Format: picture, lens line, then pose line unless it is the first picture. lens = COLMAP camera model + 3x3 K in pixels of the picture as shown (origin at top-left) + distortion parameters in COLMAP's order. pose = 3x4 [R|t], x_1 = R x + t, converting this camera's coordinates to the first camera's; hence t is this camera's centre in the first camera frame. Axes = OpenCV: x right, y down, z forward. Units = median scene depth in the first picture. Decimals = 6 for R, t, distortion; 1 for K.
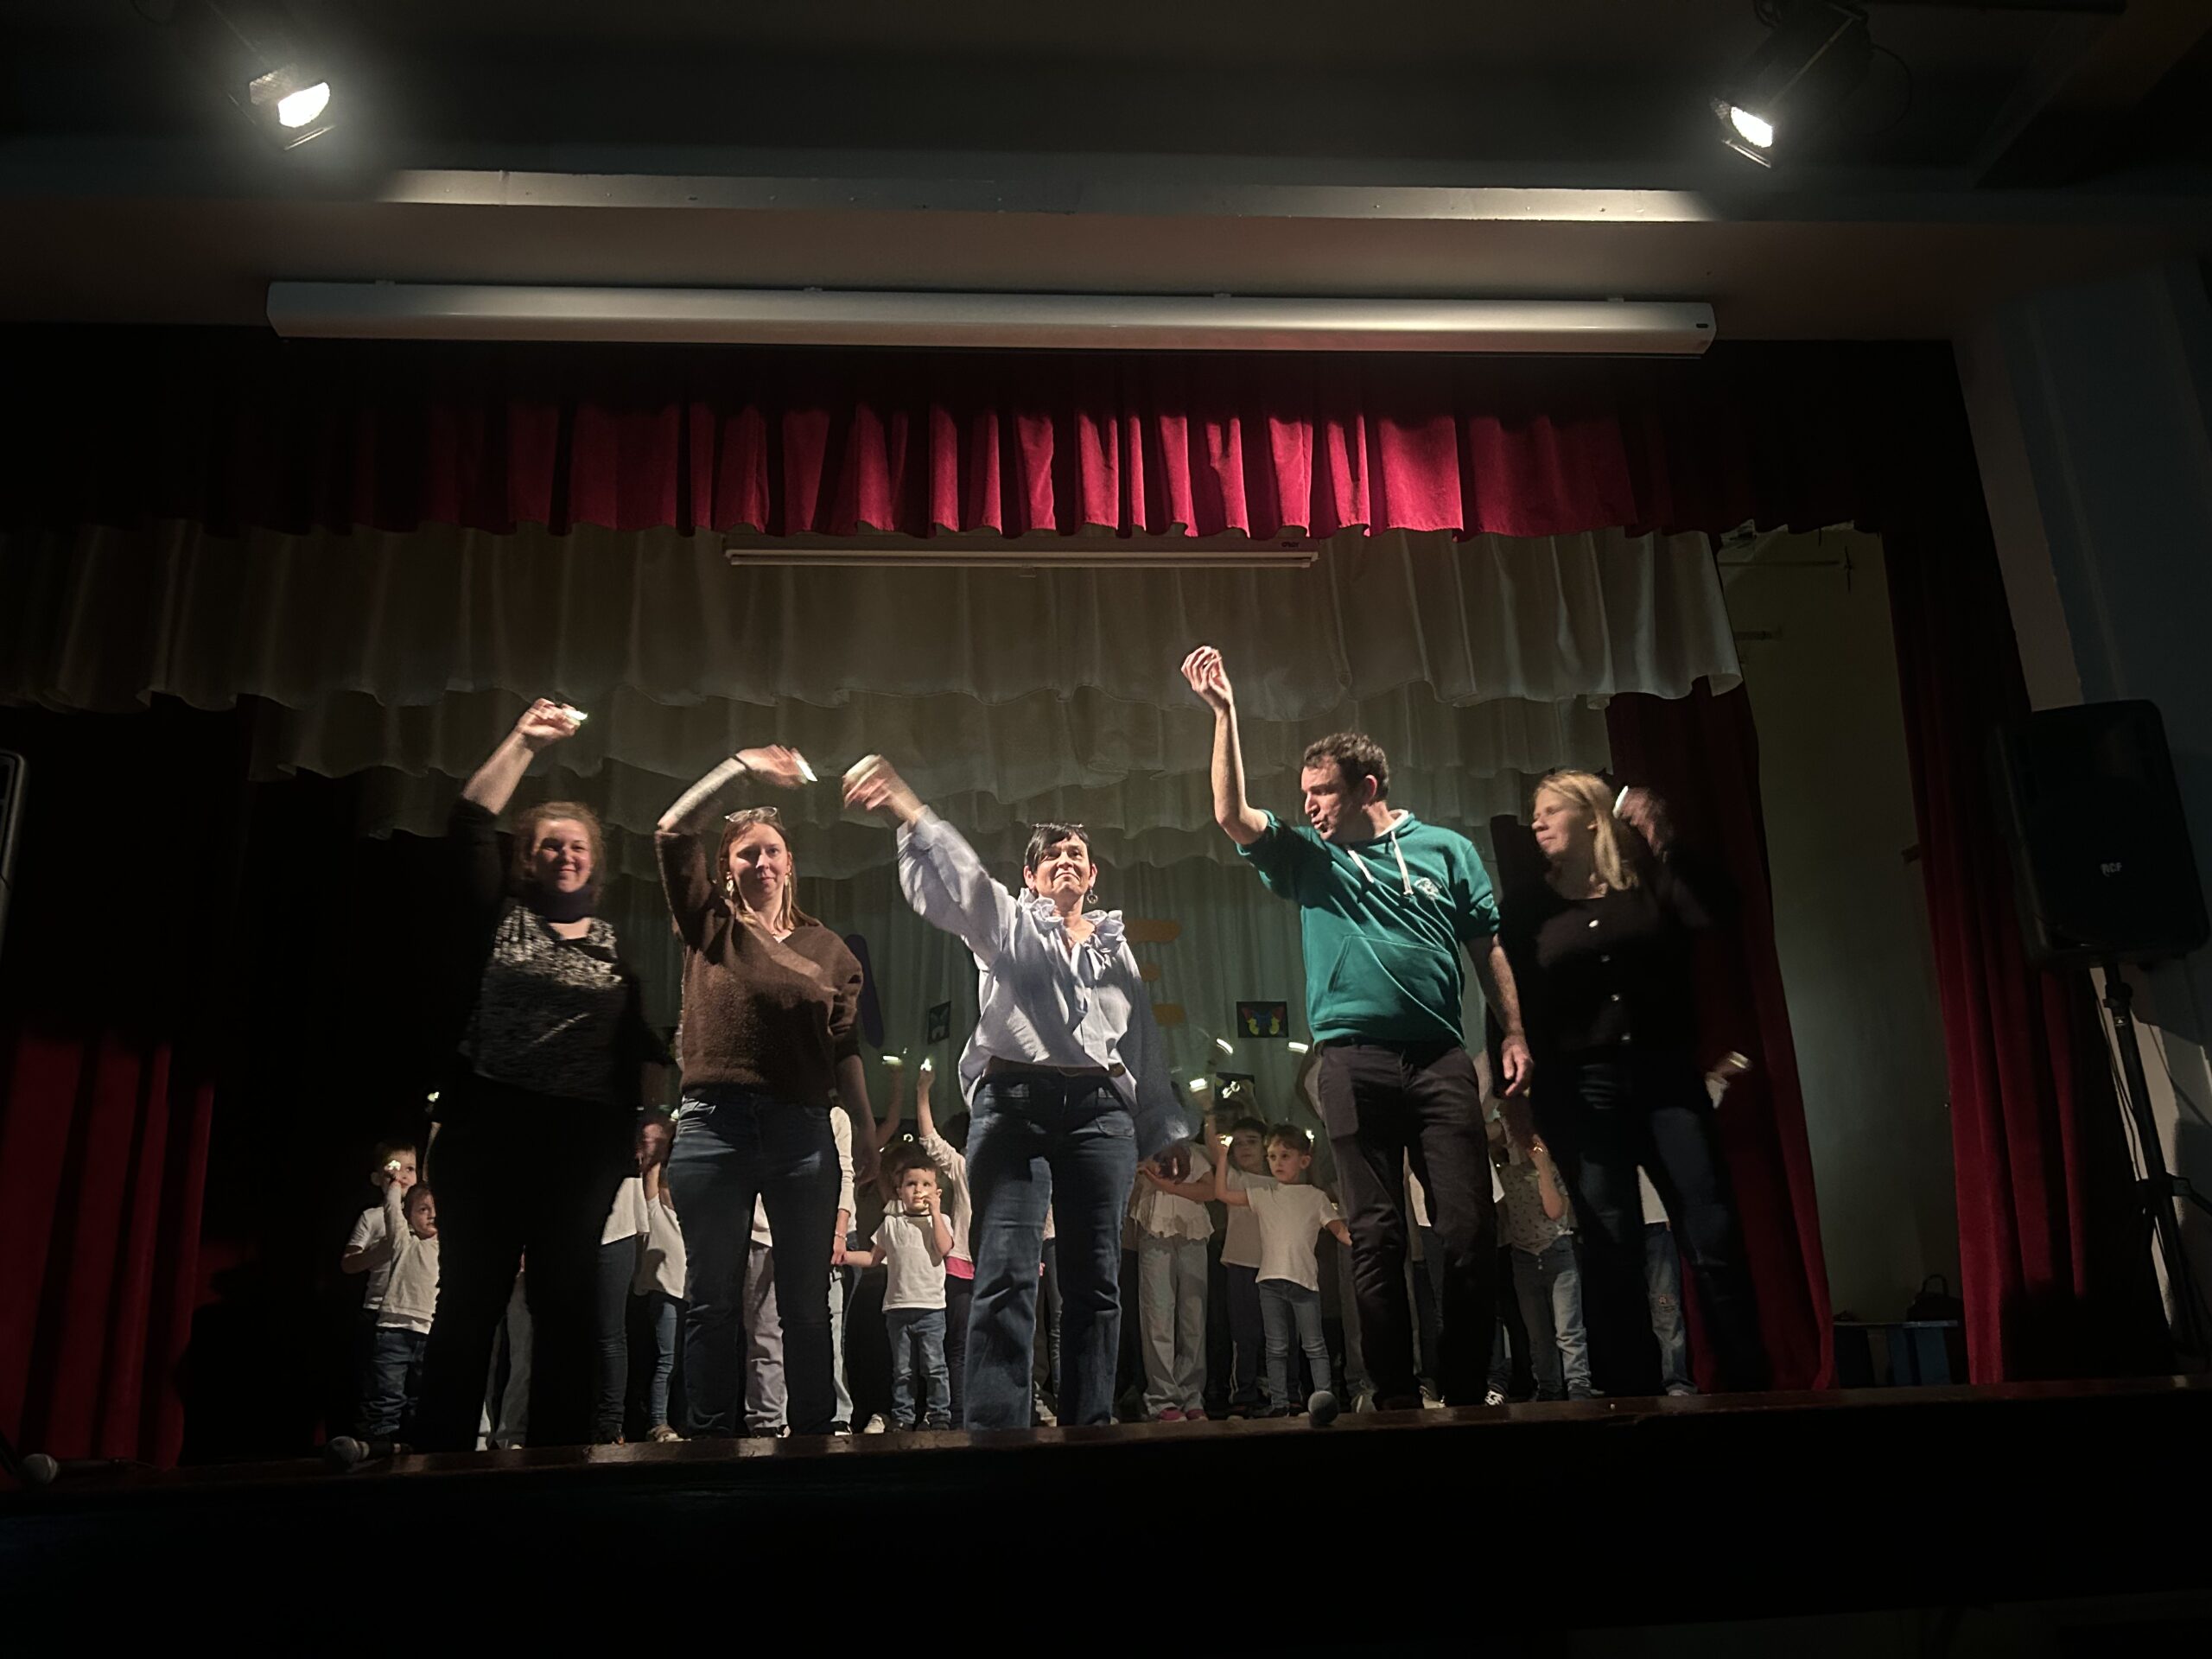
lens RADIAL K [[1651.7, 0, 1110.3], [0, 1651.7, 844.8], [0, 0, 1]] dist [0.065225, -0.073027]
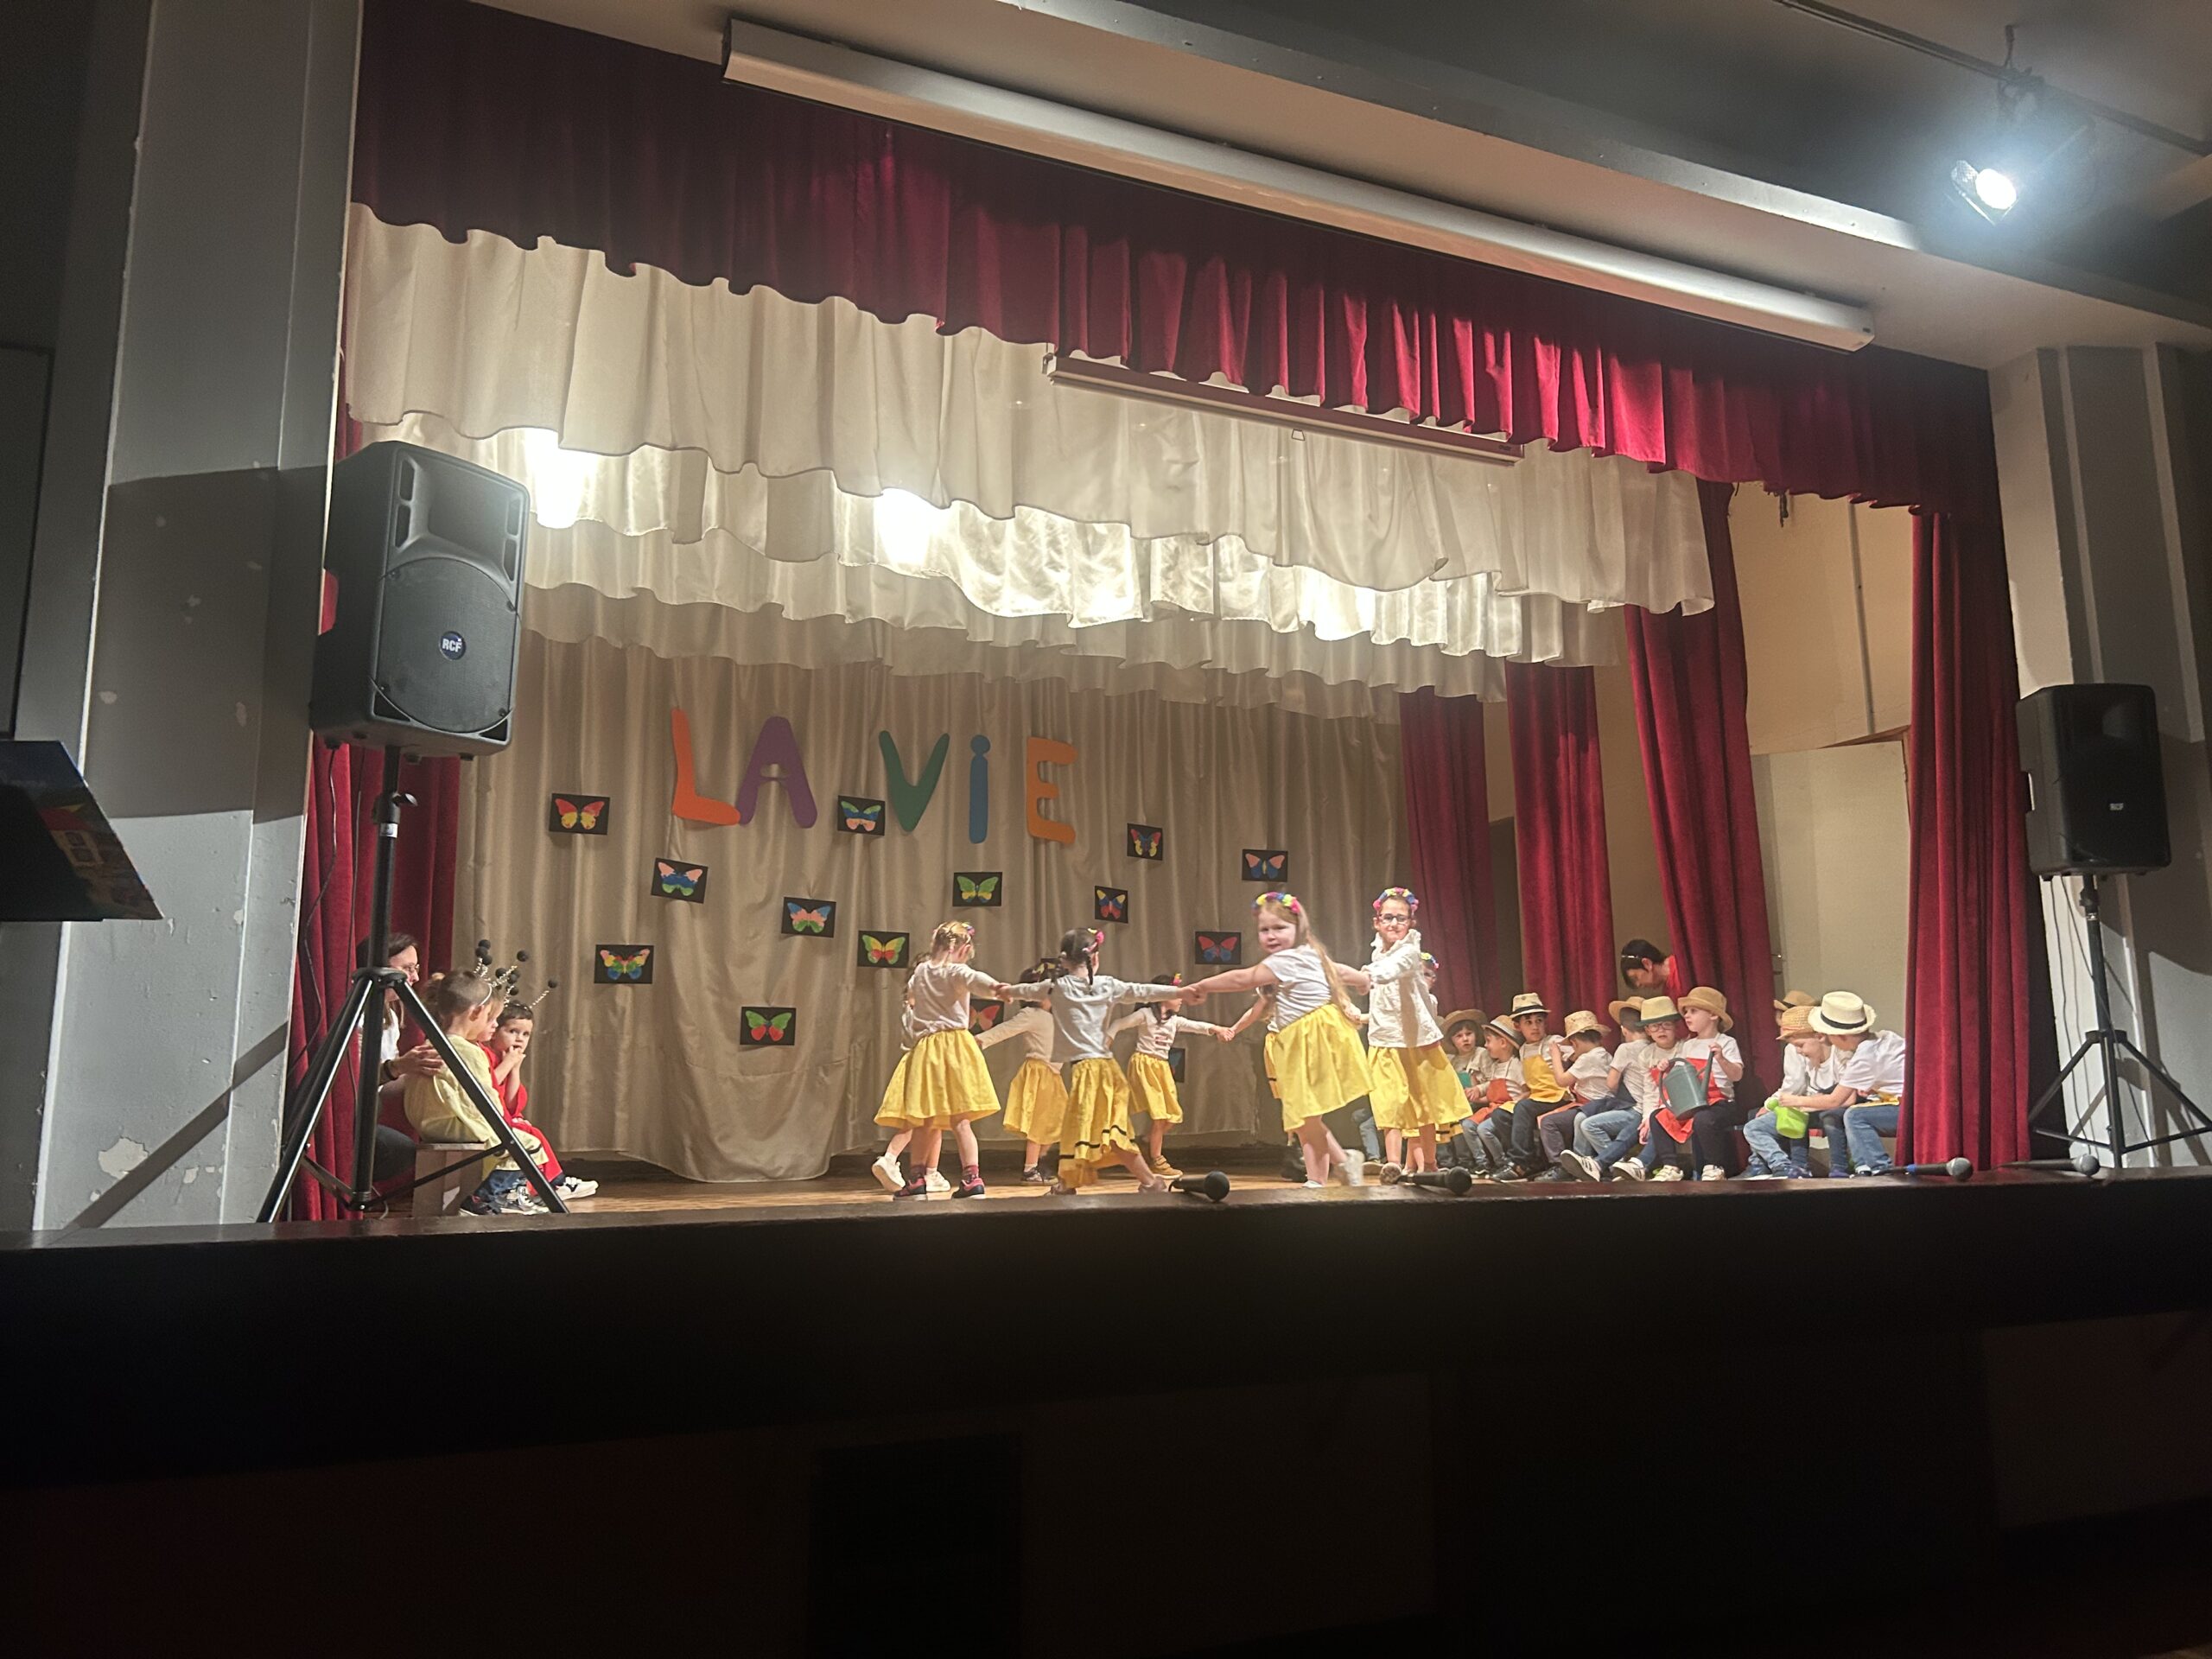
lens RADIAL K [[1651.7, 0, 1116.5], [0, 1651.7, 831.8], [0, 0, 1]] dist [0.065225, -0.073027]
pose [[0.941799, 0.089821, 0.323955, -0.518838], [-0.123869, 0.988563, 0.086017, 0.015237], [-0.312524, -0.121139, 0.942154, -0.027698]]
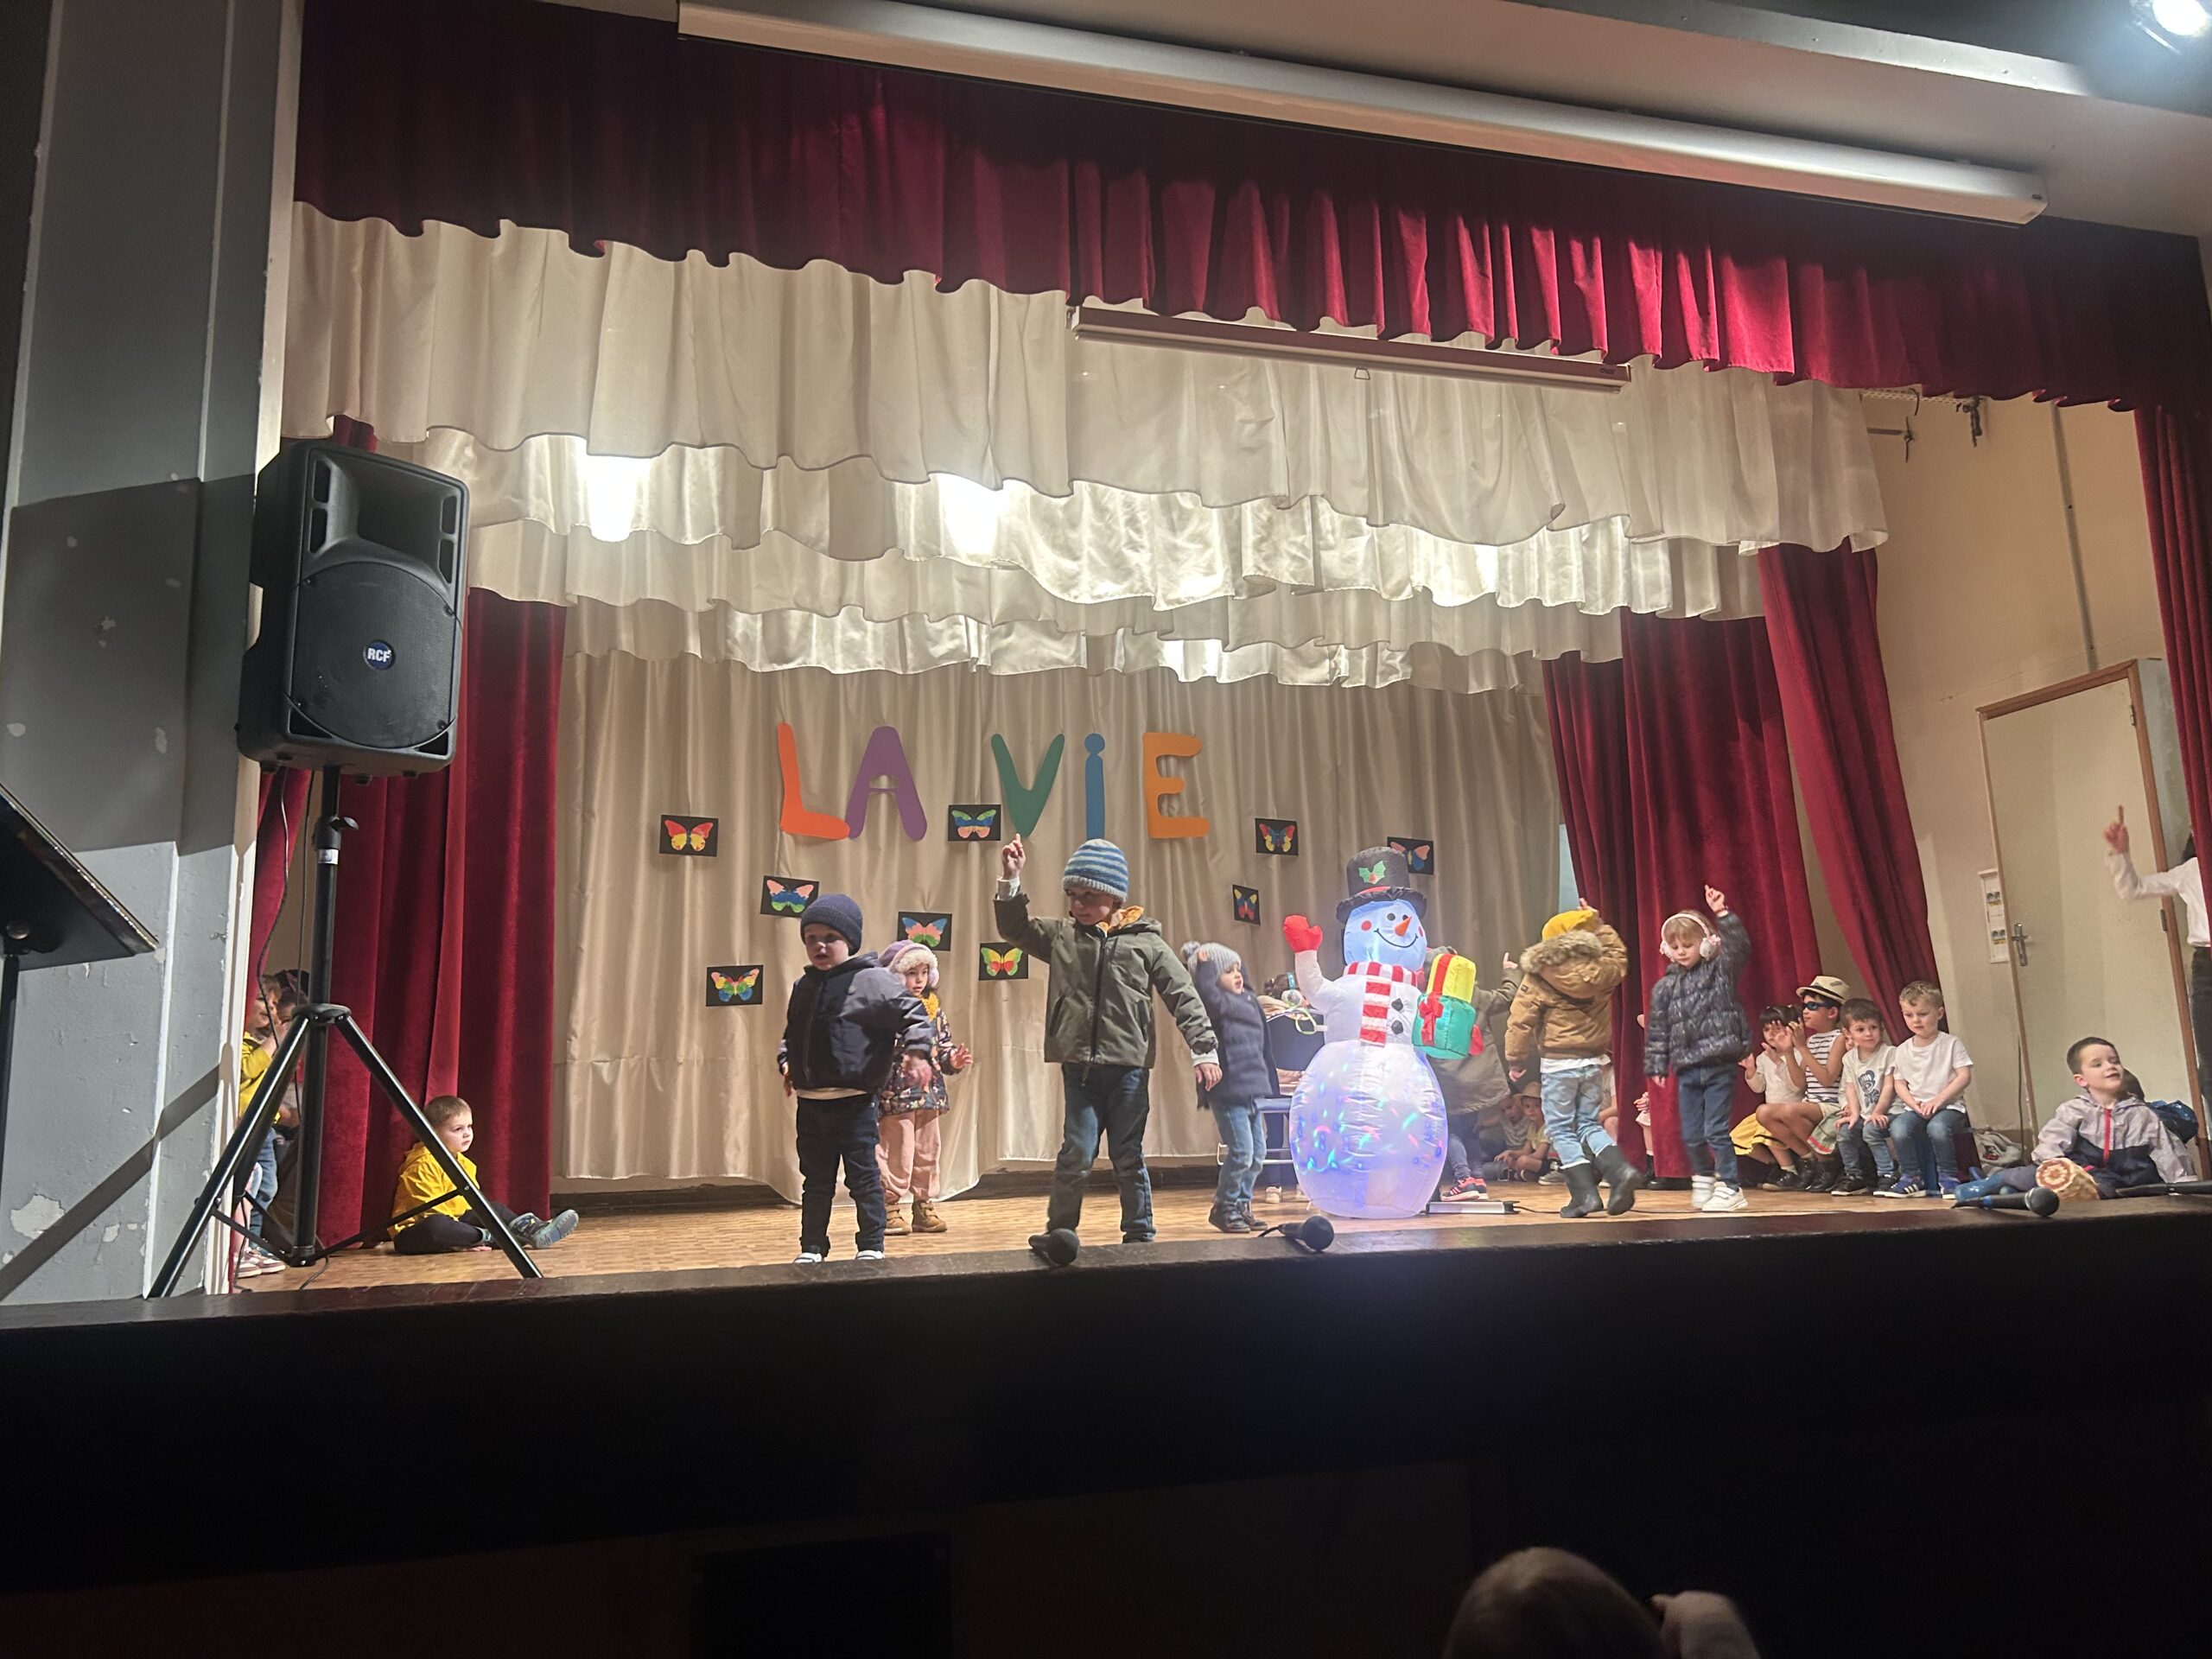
lens RADIAL K [[1651.7, 0, 1093.0], [0, 1651.7, 820.3], [0, 0, 1]] dist [0.065225, -0.073027]
pose [[0.981352, 0.046848, 0.186422, -0.397032], [-0.064451, 0.993898, 0.089511, 0.020963], [-0.181091, -0.099857, 0.978384, 0.039273]]
